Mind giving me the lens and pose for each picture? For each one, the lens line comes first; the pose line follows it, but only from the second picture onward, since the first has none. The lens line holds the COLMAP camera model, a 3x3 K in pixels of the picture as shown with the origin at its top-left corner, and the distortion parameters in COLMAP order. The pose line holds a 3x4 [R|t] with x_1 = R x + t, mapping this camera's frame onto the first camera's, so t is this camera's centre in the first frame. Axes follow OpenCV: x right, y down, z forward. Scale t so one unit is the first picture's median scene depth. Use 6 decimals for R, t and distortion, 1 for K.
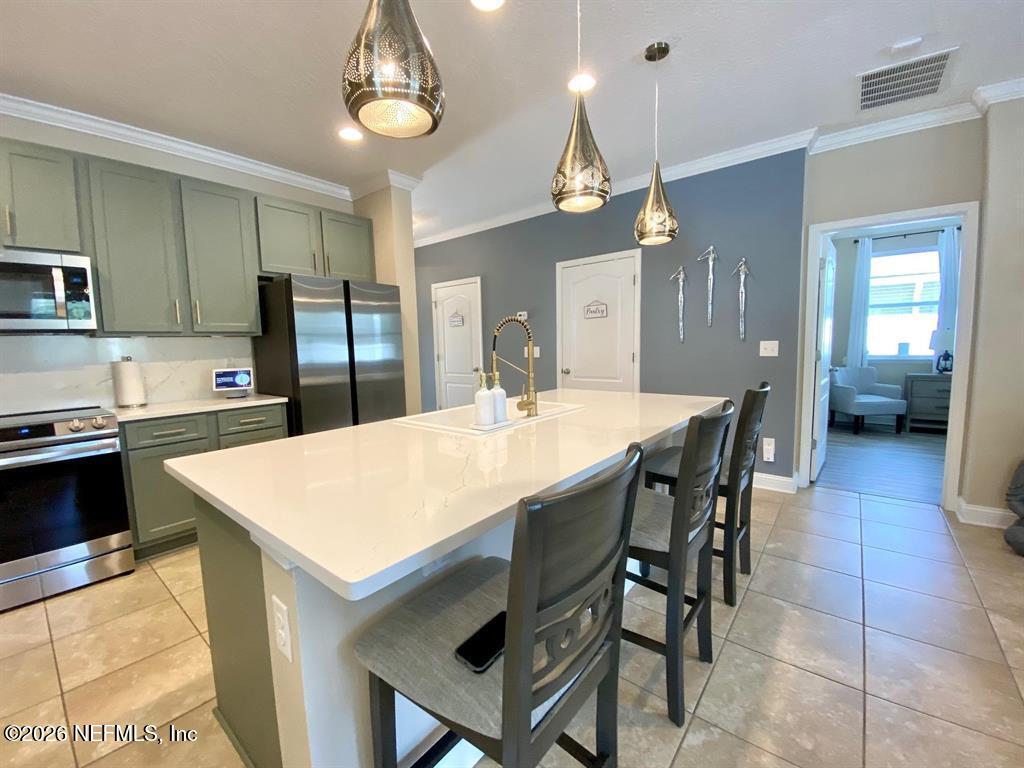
lens RADIAL K [[416.8, 0, 504.2], [0, 416.8, 382.8], [0, 0, 1]] dist [0.006439, -0.011811]
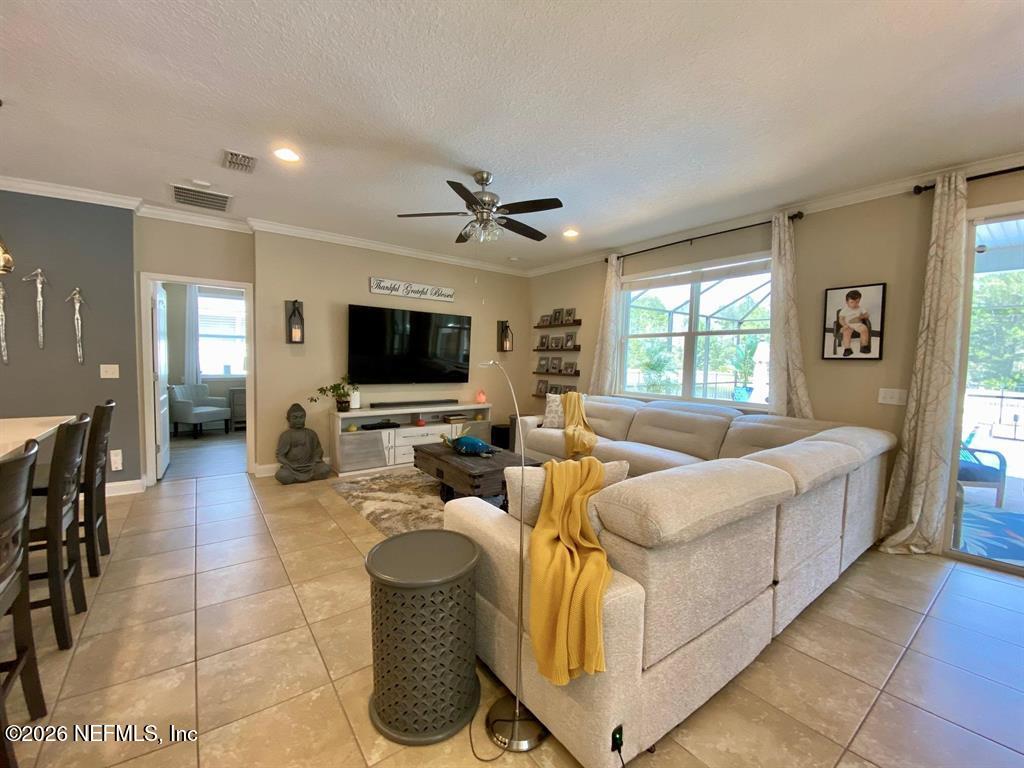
lens RADIAL K [[416.8, 0, 513.3], [0, 416.8, 383.5], [0, 0, 1]] dist [0.006439, -0.011811]
pose [[0.224757, -0.027929, 0.974014, -0.220618], [0.067219, 0.997652, 0.013096, 0.010848], [-0.972094, 0.062529, 0.226107, -0.323575]]
